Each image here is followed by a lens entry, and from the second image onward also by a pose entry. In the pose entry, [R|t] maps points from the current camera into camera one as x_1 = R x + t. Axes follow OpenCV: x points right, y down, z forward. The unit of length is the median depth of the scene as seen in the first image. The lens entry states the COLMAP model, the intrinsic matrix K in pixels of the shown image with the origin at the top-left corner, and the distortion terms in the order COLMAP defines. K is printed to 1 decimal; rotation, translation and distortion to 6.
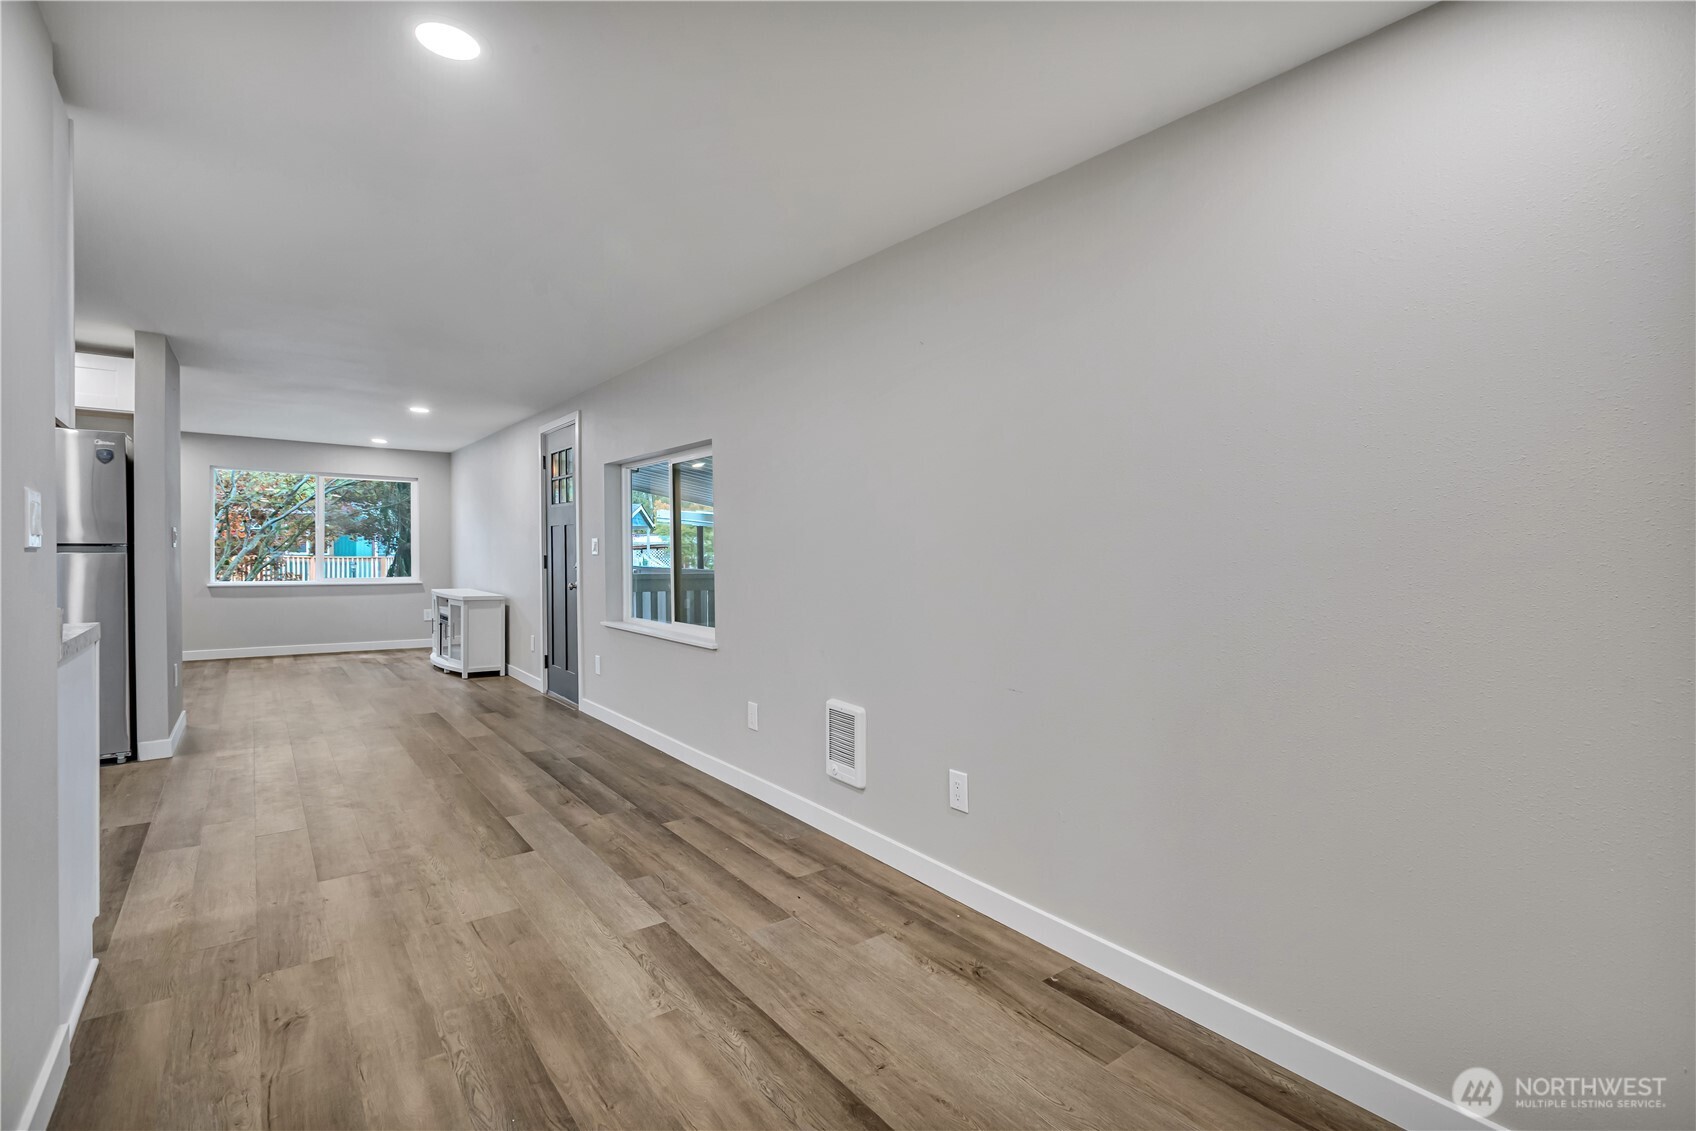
lens RADIAL K [[774.2, 0, 862.2], [0, 774.2, 529.7], [0, 0, 1]] dist [0.000999, 0.000140]
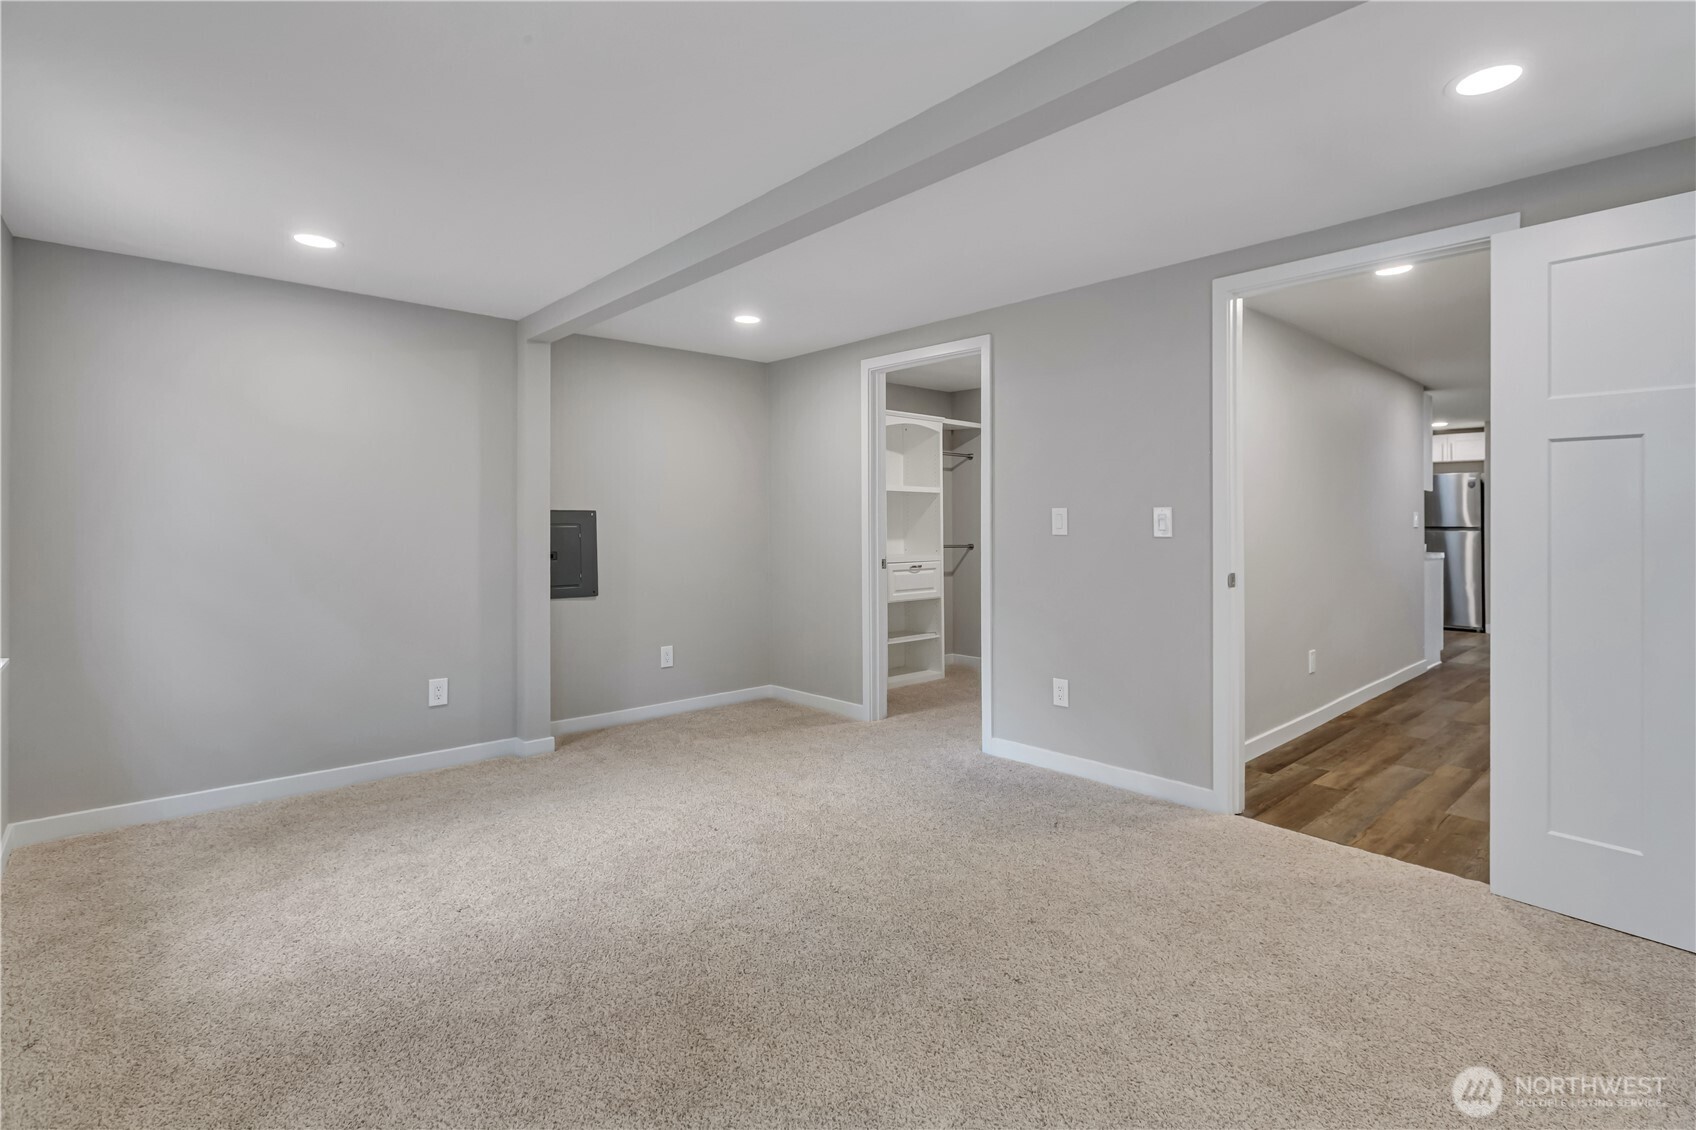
lens RADIAL K [[785.8, 0, 830.5], [0, 785.8, 541.8], [0, 0, 1]] dist [0.001050, 0.000187]
pose [[0.044973, 0.018718, -0.998813, 1.048288], [0.019951, 0.999608, 0.019631, -0.016327], [0.998789, -0.020810, 0.044582, -0.806270]]
